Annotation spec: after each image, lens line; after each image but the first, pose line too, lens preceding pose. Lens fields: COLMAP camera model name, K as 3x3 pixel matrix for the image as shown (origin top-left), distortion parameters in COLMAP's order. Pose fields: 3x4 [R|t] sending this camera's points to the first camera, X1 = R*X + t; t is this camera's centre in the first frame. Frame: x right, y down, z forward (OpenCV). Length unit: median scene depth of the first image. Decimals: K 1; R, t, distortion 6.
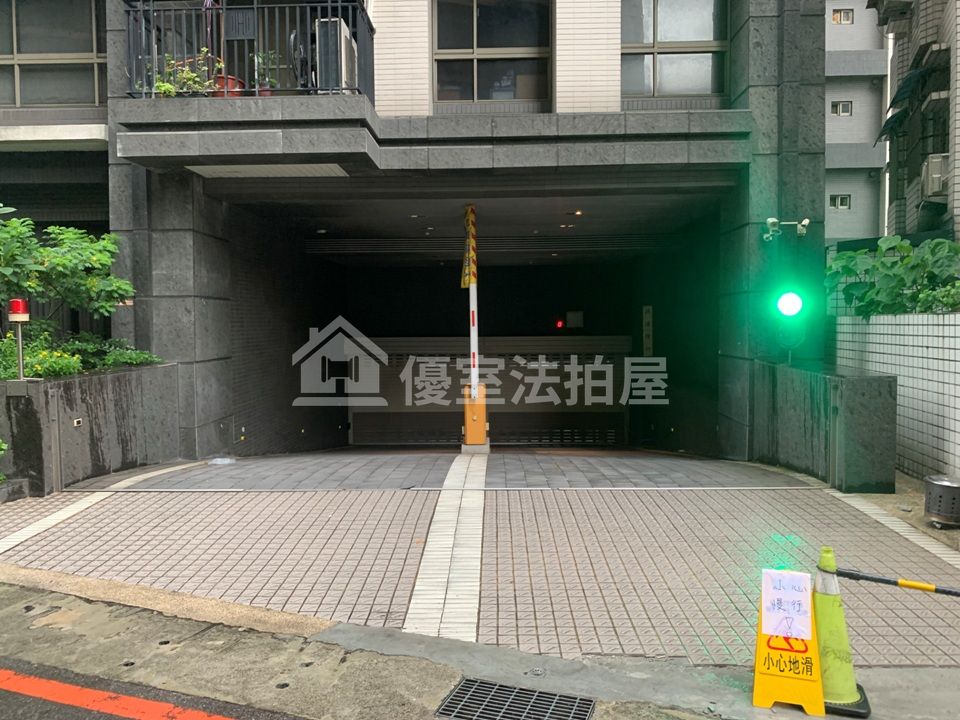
lens RADIAL K [[728.7, 0, 476.2], [0, 728.7, 355.8], [0, 0, 1]] dist [0.017353, -0.021522]
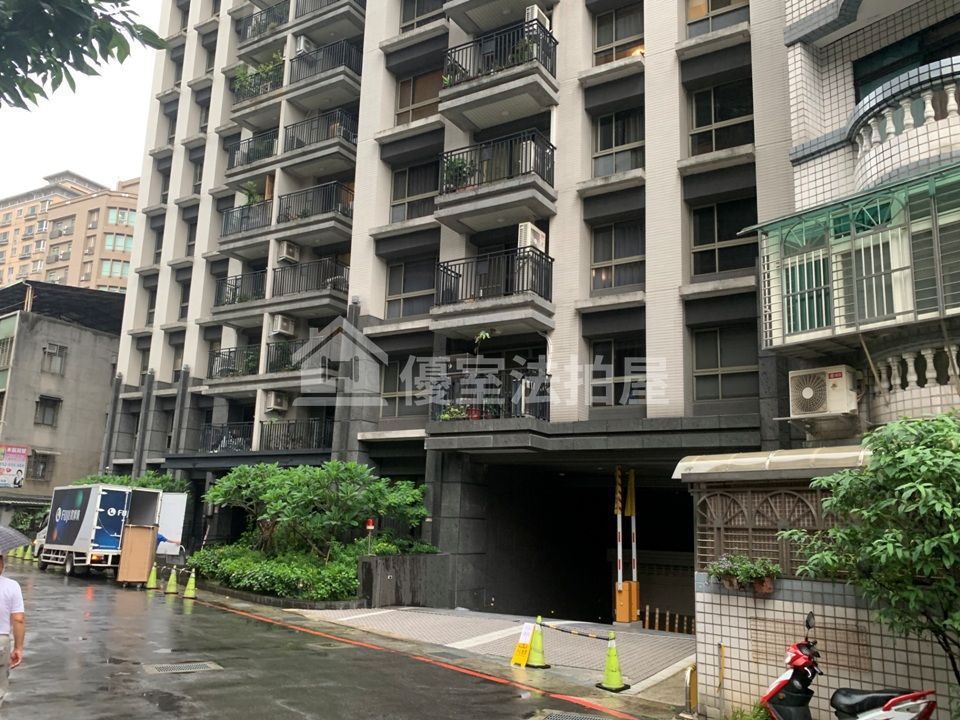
lens RADIAL K [[786.4, 0, 483.2], [0, 786.4, 358.3], [0, 0, 1]] dist [0.017494, -0.012368]
pose [[0.864132, -0.064066, -0.499170, 0.772452], [-0.065941, 0.968899, -0.238507, 0.000032], [0.498926, 0.239018, 0.833033, -0.827452]]
